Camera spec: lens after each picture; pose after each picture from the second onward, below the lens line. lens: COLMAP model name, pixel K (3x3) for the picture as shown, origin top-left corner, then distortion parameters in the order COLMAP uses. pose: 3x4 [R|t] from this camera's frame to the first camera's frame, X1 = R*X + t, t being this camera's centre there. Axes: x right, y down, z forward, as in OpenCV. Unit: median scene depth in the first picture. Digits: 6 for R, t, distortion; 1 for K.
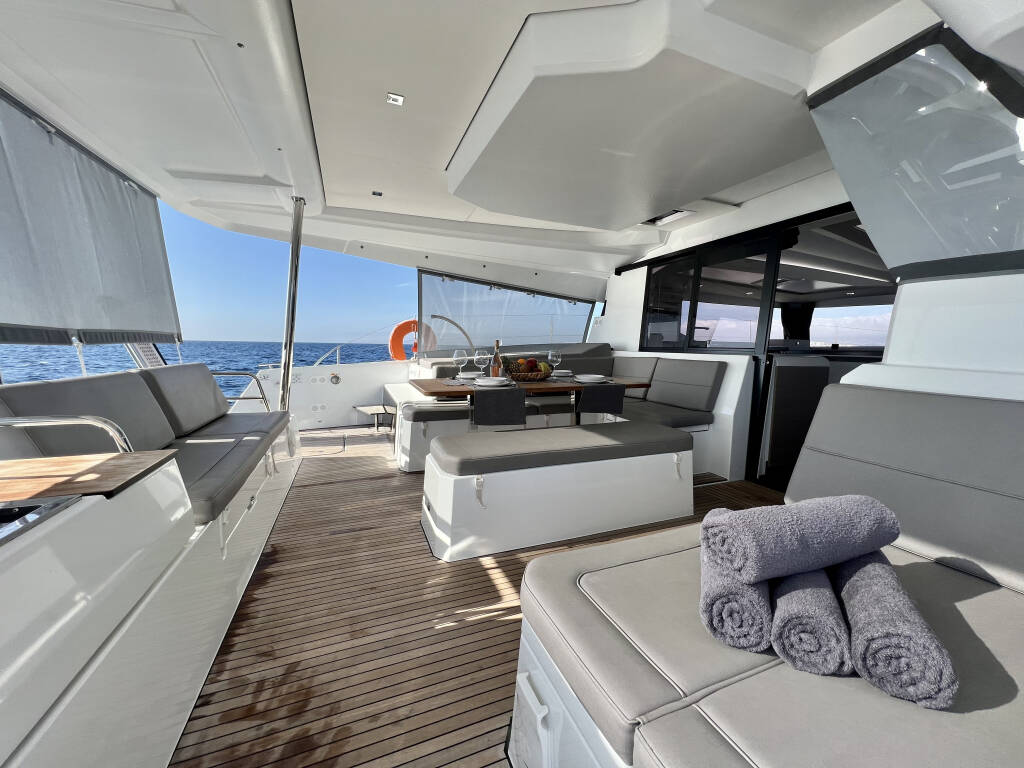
lens RADIAL K [[406.3, 0, 511.9], [0, 406.3, 381.9], [0, 0, 1]] dist [-0.002135, -0.000238]
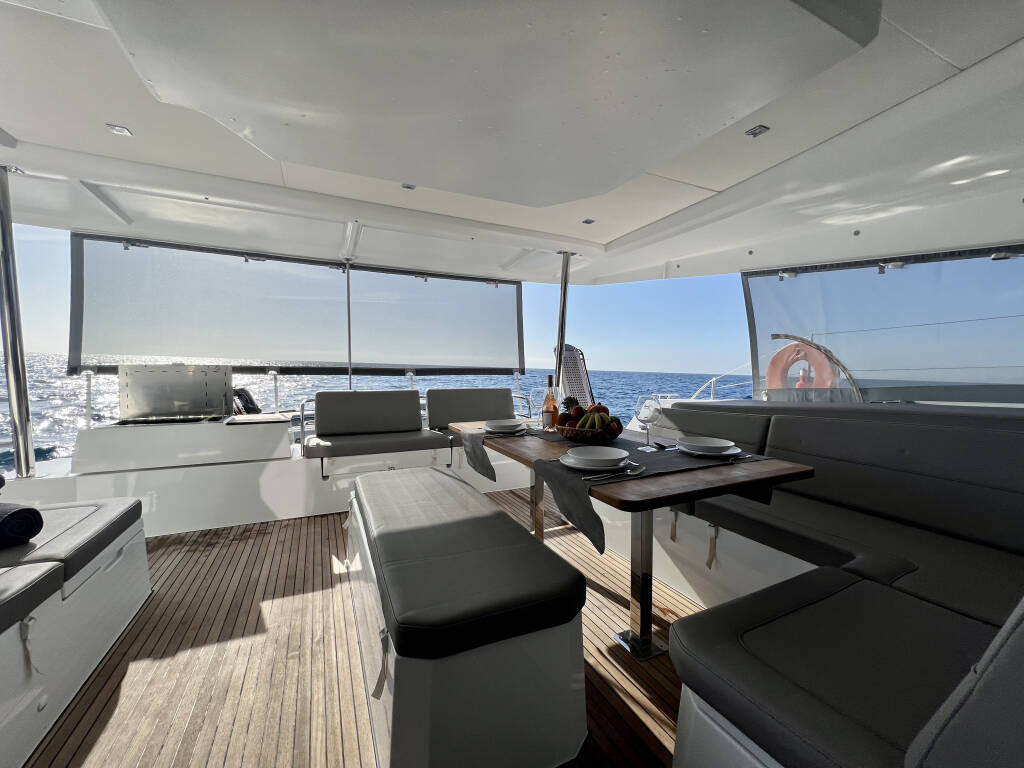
lens RADIAL K [[406.3, 0, 511.9], [0, 406.3, 381.9], [0, 0, 1]] dist [-0.002135, -0.000238]
pose [[0.072166, 0.028258, -0.996992, 1.418478], [-0.096115, 0.995143, 0.021248, -0.205233], [0.992751, 0.094293, 0.074532, 1.784510]]
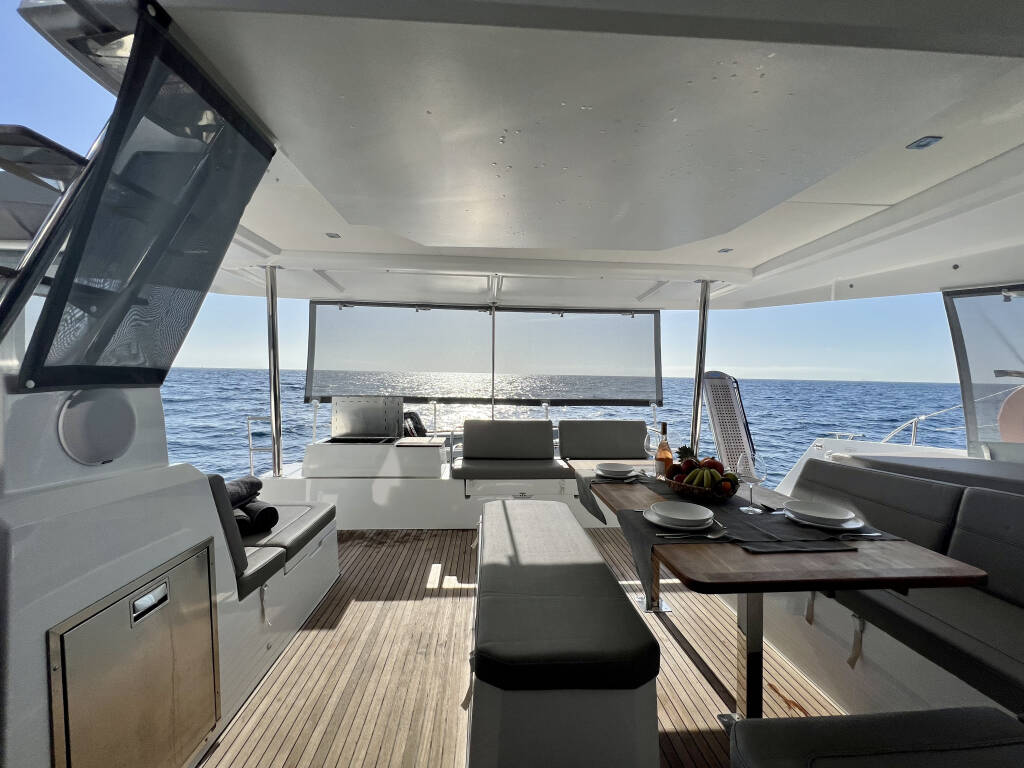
lens RADIAL K [[406.3, 0, 511.9], [0, 406.3, 381.9], [0, 0, 1]] dist [-0.002135, -0.000238]
pose [[-0.299898, -0.011795, -0.953898, 1.505661], [-0.101830, 0.994606, 0.019716, -0.331520], [0.948521, 0.103049, -0.299482, 1.936570]]
